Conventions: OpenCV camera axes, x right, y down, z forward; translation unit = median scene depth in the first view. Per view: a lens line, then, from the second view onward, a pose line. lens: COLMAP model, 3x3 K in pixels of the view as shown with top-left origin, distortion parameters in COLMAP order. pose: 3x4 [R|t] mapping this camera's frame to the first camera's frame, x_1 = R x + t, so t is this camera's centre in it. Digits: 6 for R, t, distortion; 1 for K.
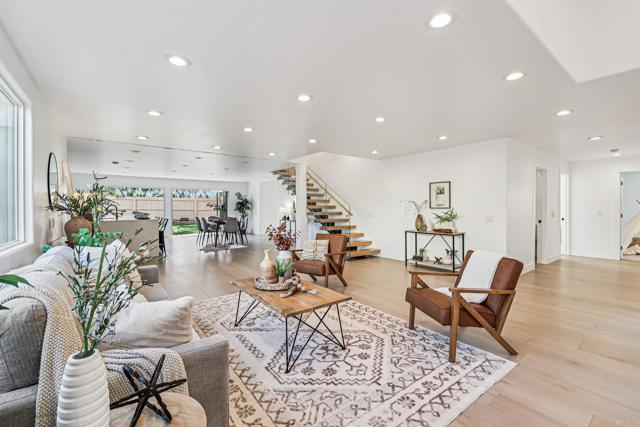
lens RADIAL K [[280.8, 0, 320.2], [0, 280.8, 208.7], [0, 0, 1]] dist [0.003766, -0.000424]
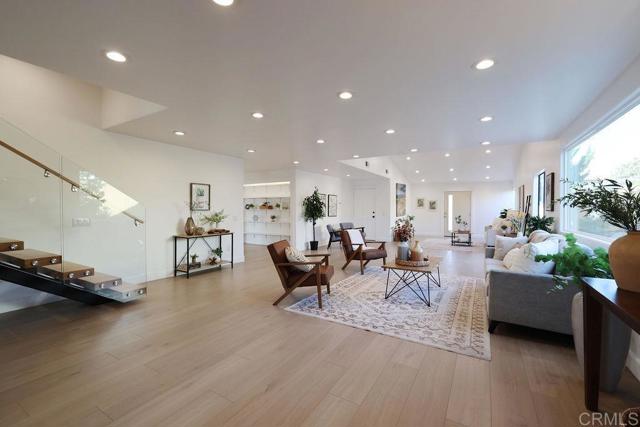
lens RADIAL K [[280.8, 0, 318.7], [0, 280.8, 211.7], [0, 0, 1]] dist [0.003766, -0.000424]
pose [[-0.377559, -0.013241, 0.925891, -0.655712], [0.001186, 0.999890, 0.014782, -0.010533], [-0.925985, 0.006679, -0.377502, 0.999409]]
